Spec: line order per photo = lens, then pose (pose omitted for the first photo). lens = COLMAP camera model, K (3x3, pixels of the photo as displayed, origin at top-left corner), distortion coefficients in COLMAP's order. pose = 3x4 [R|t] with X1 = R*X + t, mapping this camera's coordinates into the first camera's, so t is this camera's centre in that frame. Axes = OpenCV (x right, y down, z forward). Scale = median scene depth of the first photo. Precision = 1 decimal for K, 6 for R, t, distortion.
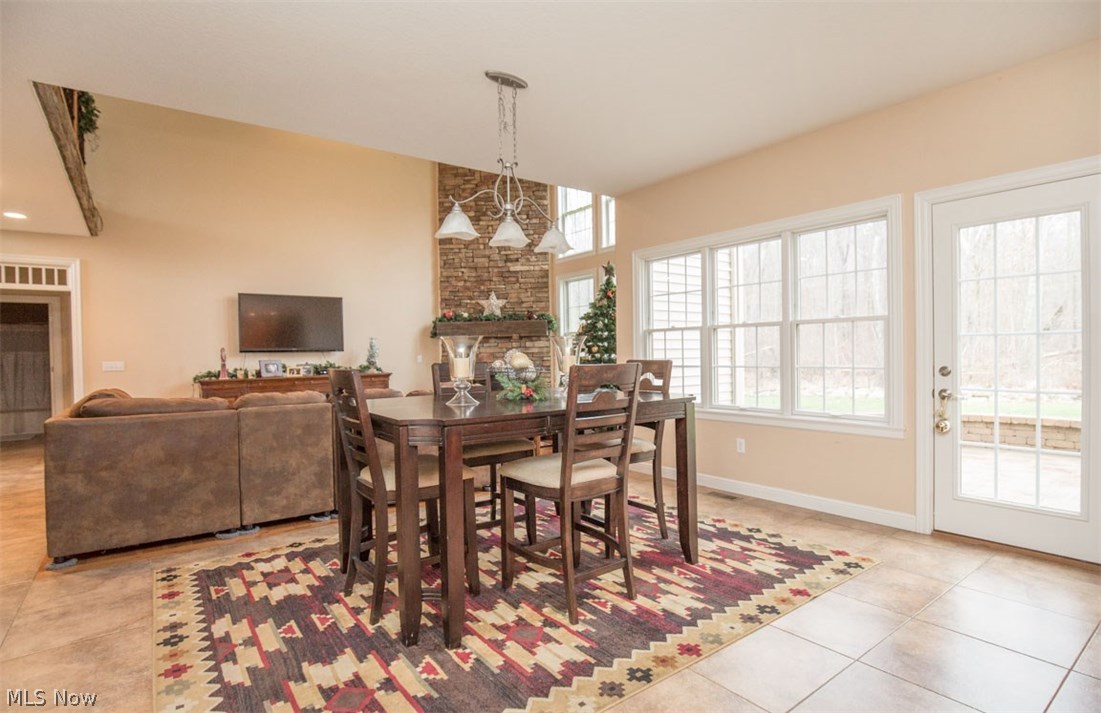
lens RADIAL K [[551.7, 0, 558.3], [0, 551.7, 355.5], [0, 0, 1]] dist [0.004882, 0.000189]
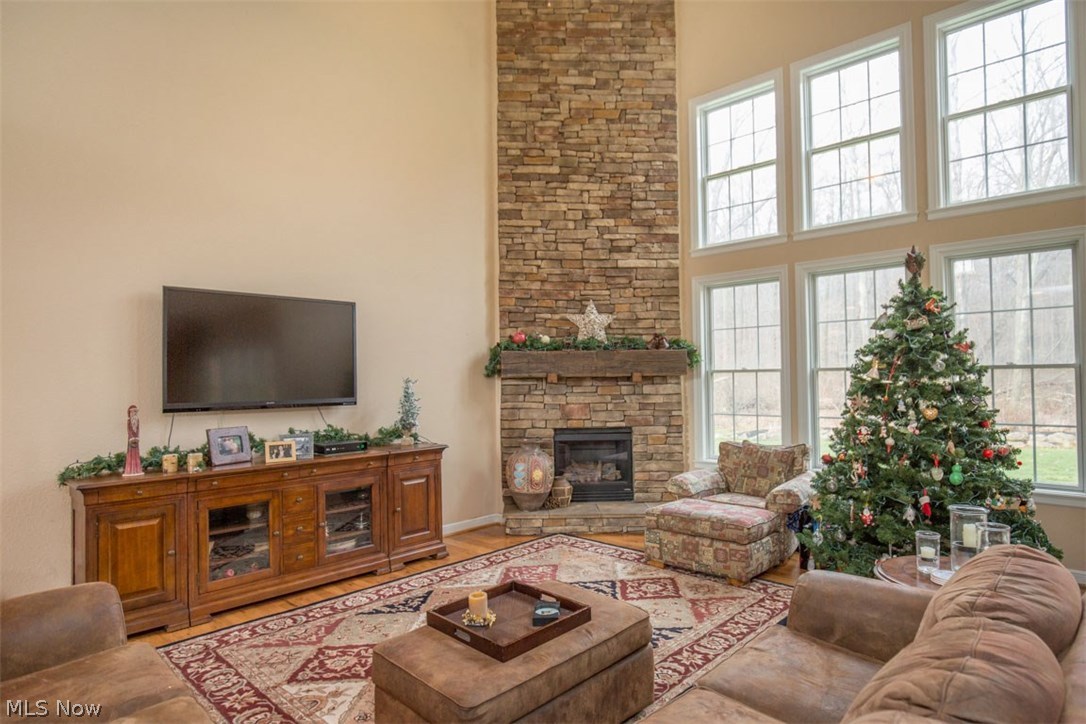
lens RADIAL K [[619.6, 0, 536.2], [0, 619.6, 366.0], [0, 0, 1]] dist [-0.008478, -0.000433]
pose [[0.991318, 0.011717, 0.130961, -0.263267], [-0.008232, 0.999598, -0.027125, -0.026553], [-0.131227, 0.025811, 0.991016, 0.347275]]
